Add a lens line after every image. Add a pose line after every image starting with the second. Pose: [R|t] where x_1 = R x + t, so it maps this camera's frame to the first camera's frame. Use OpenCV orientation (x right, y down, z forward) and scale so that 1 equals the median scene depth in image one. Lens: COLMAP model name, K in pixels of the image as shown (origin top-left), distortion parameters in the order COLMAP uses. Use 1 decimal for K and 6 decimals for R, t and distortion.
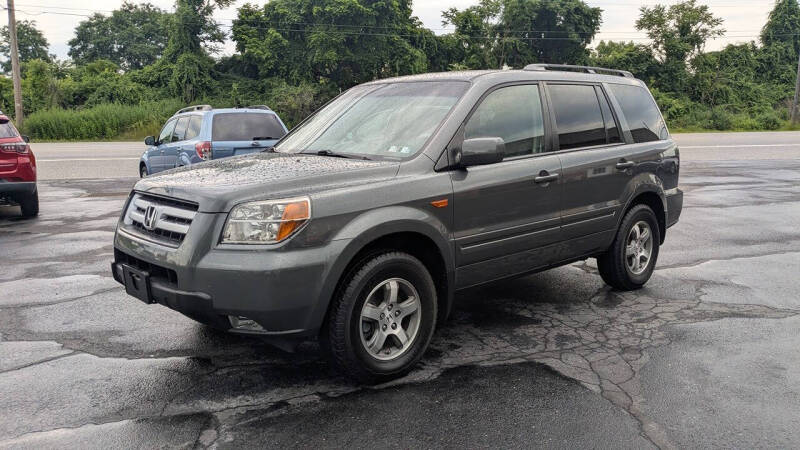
lens RADIAL K [[629.0, 0, 431.9], [0, 629.0, 226.0], [0, 0, 1]] dist [0.048398, -0.069530]
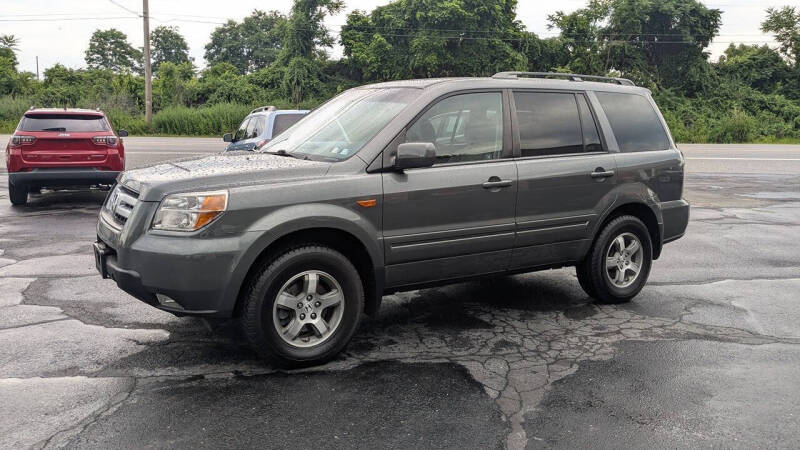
lens RADIAL K [[635.1, 0, 416.5], [0, 635.1, 206.6], [0, 0, 1]] dist [0.046842, -0.080900]
pose [[0.981115, 0.046213, -0.187823, 0.107161], [-0.052888, 0.998129, -0.030682, -0.000612], [0.186053, 0.040036, 0.981724, -0.010686]]
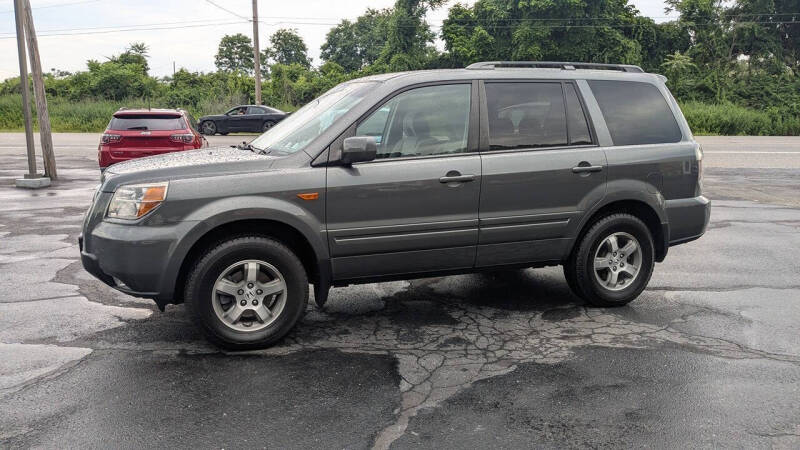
lens RADIAL K [[635.8, 0, 386.8], [0, 635.8, 226.0], [0, 0, 1]] dist [0.048105, -0.080321]
pose [[0.916642, 0.073524, -0.392889, 0.208247], [-0.071903, 0.997233, 0.018864, -0.005491], [0.393189, 0.010958, 0.919392, 0.016611]]
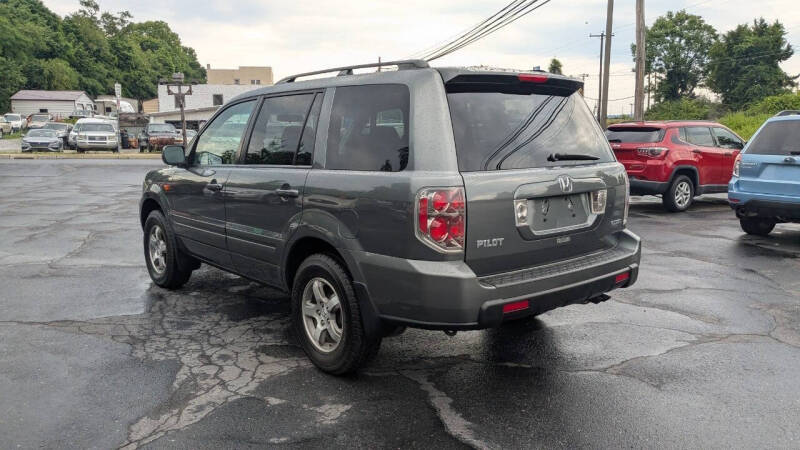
lens RADIAL K [[626.8, 0, 400.0], [0, 626.8, 225.0], [0, 0, 1]] dist [0.055273, -0.073885]
pose [[-0.037337, 0.157605, -0.986796, 0.556697], [-0.165825, 0.972817, 0.161647, -0.106802], [0.985448, 0.169671, -0.010187, 0.589087]]
